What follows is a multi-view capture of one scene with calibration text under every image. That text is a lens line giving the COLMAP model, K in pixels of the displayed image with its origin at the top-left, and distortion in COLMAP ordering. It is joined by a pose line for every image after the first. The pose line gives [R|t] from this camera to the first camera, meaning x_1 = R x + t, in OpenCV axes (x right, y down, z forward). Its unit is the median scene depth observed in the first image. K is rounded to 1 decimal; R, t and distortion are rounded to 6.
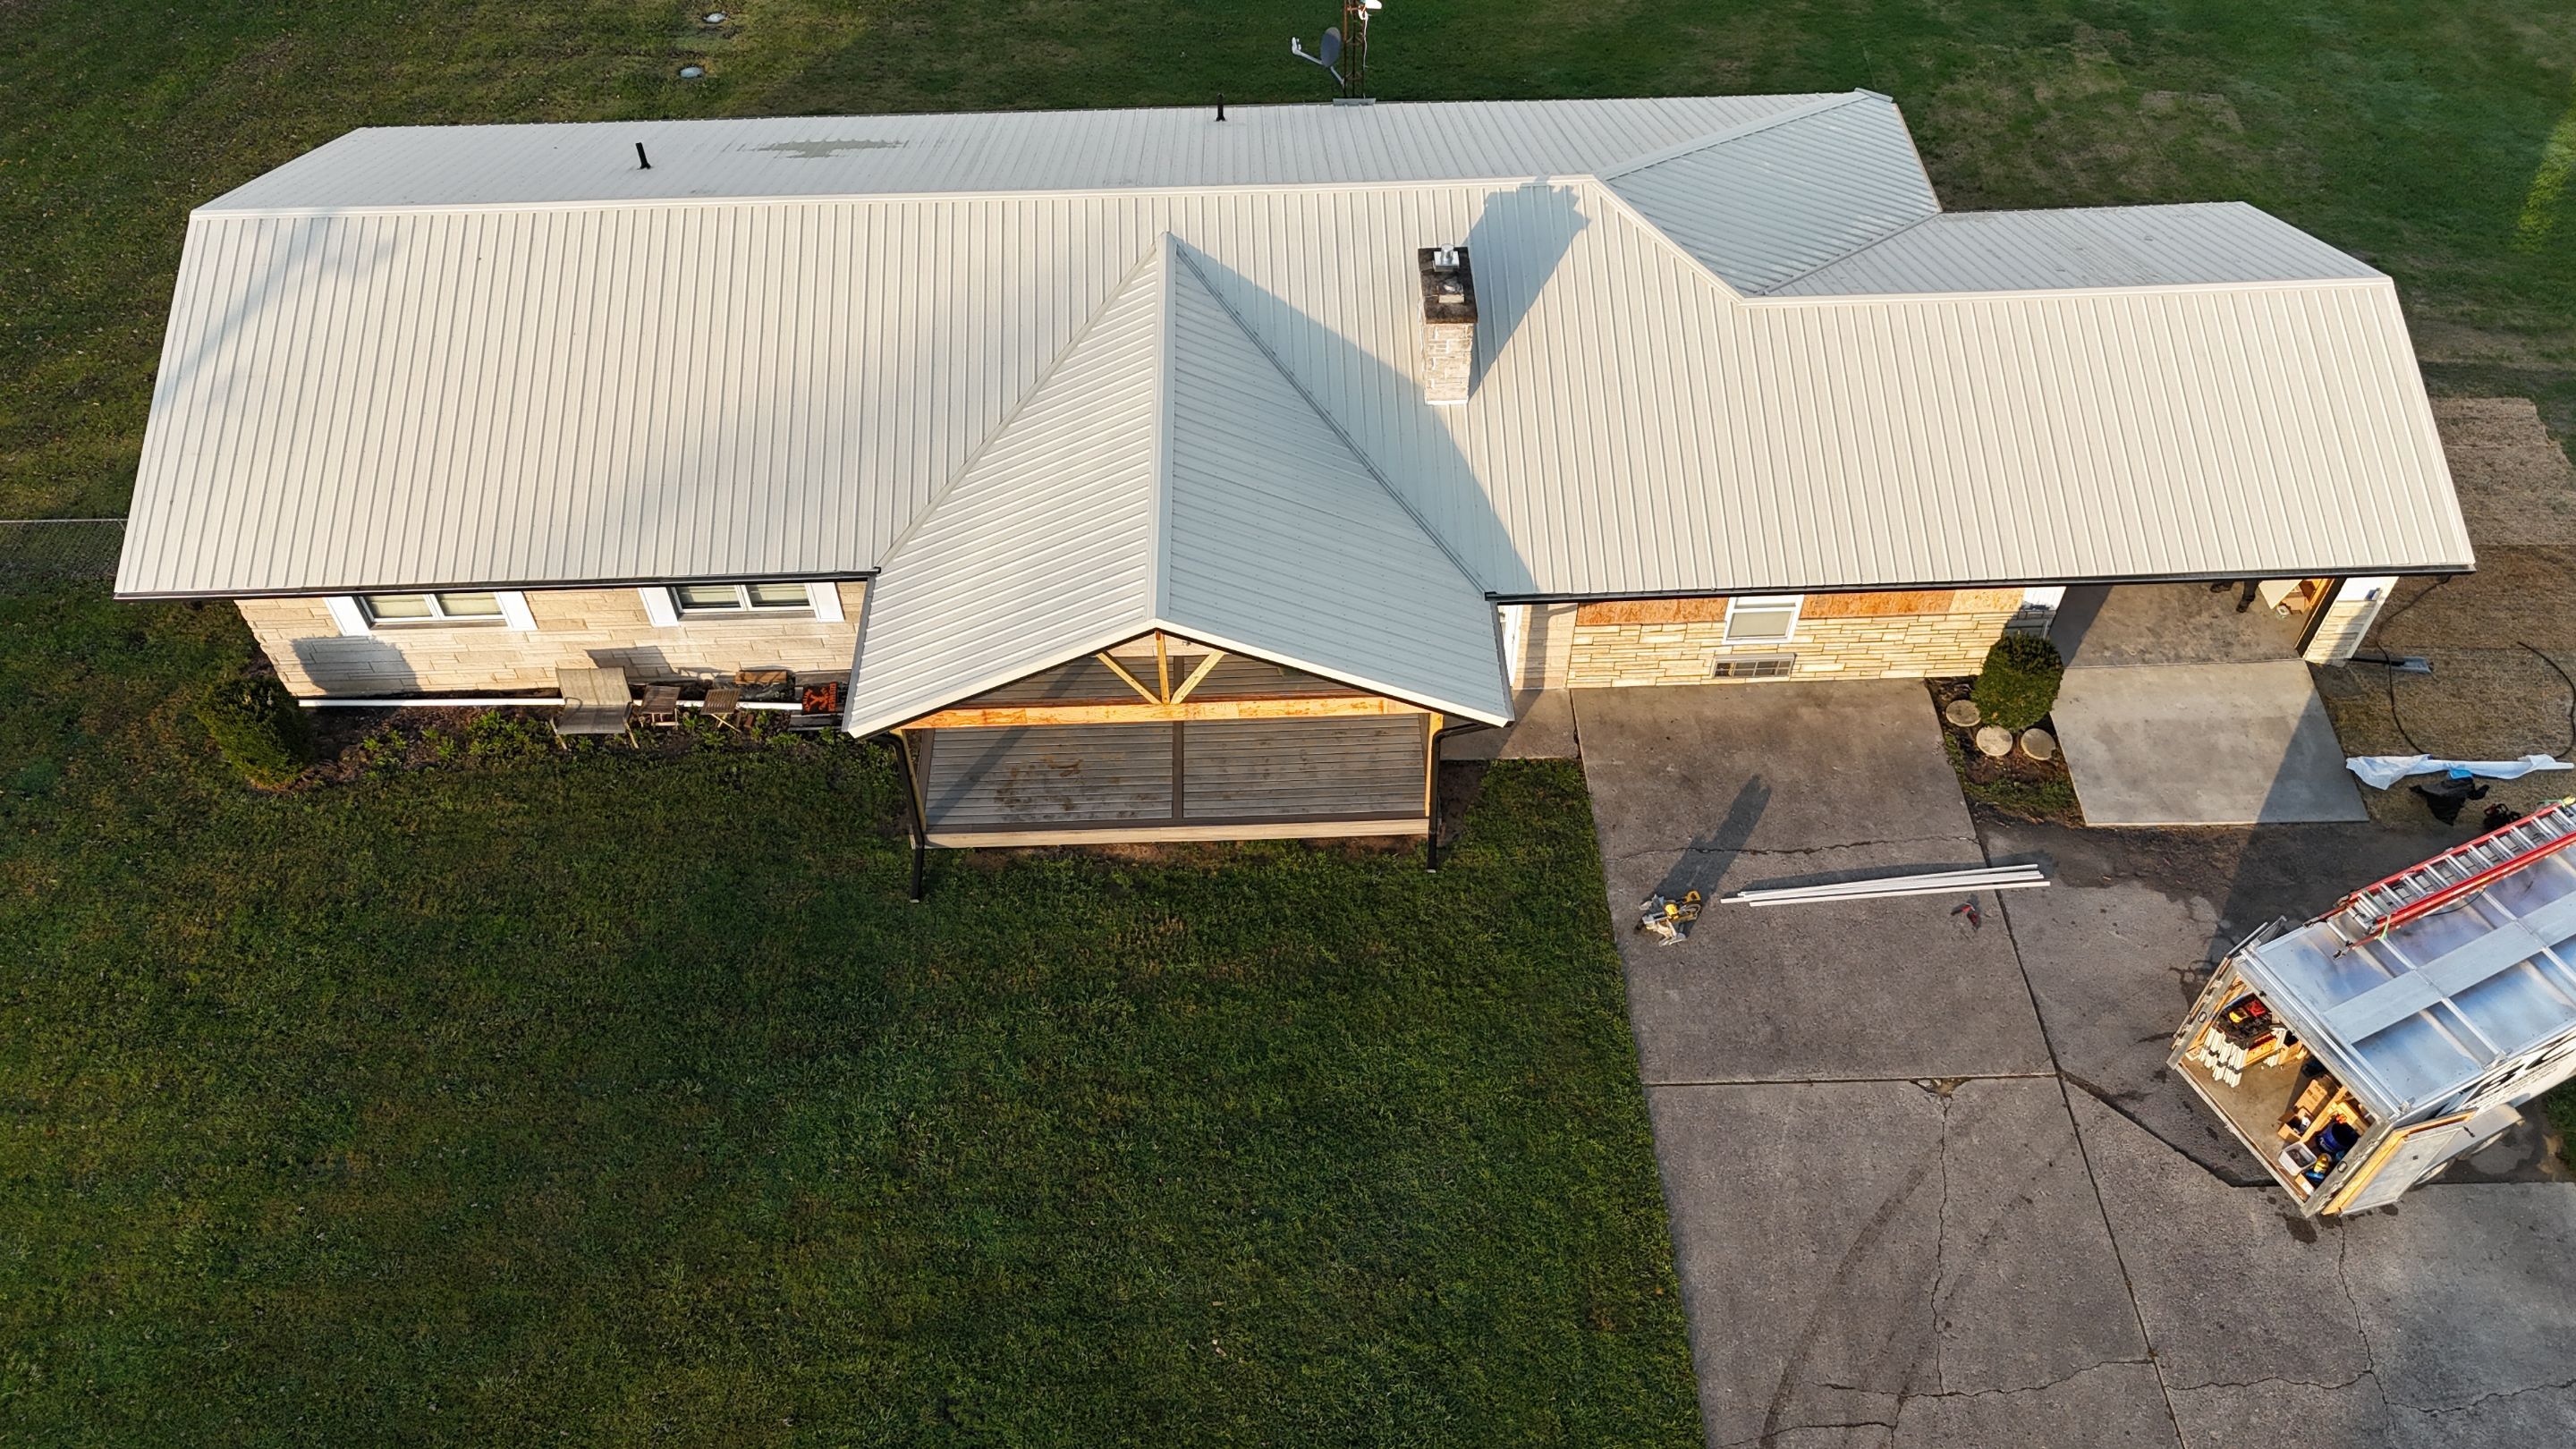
lens RADIAL K [[1927.0, 0, 1291.0], [0, 1927.0, 718.3], [0, 0, 1]] dist [0.073516, -0.066460]
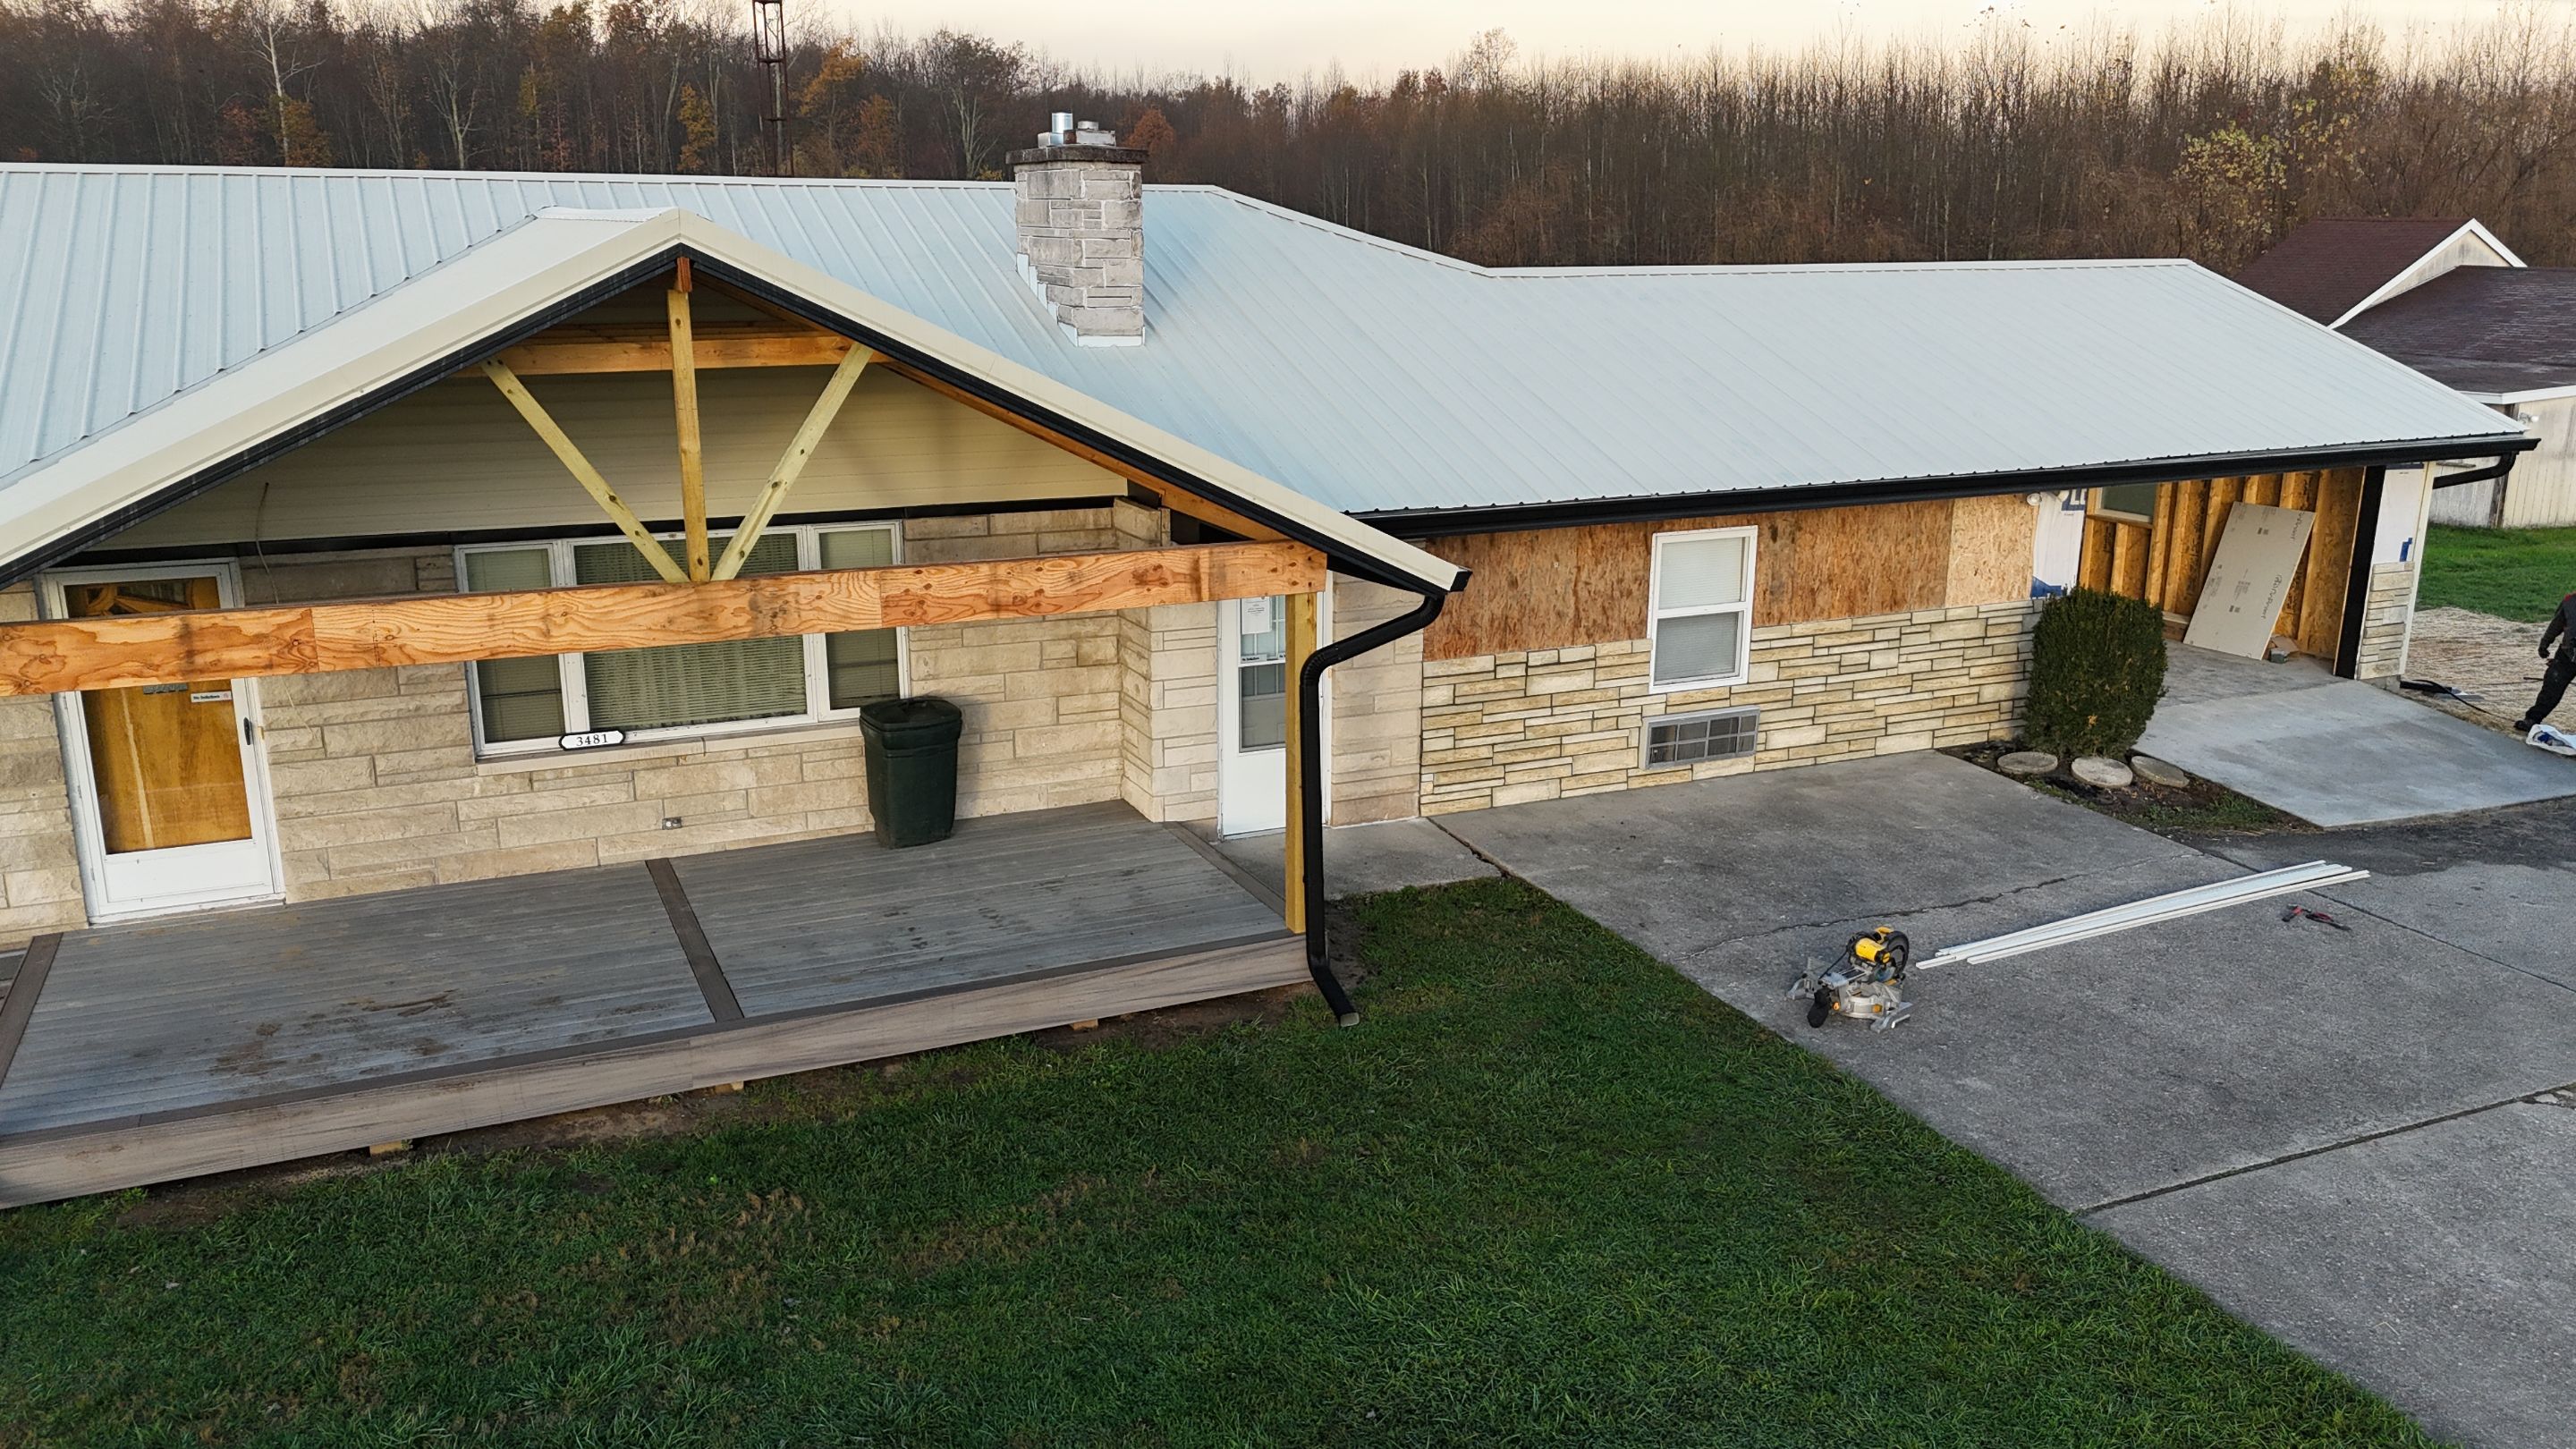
lens RADIAL K [[1927.0, 0, 1293.9], [0, 1927.0, 719.1], [0, 0, 1]] dist [0.073516, -0.066460]
pose [[0.920881, -0.084187, 0.380644, -0.098012], [0.283694, 0.814413, -0.506211, 0.236512], [-0.267385, 0.574147, 0.773861, 0.602765]]
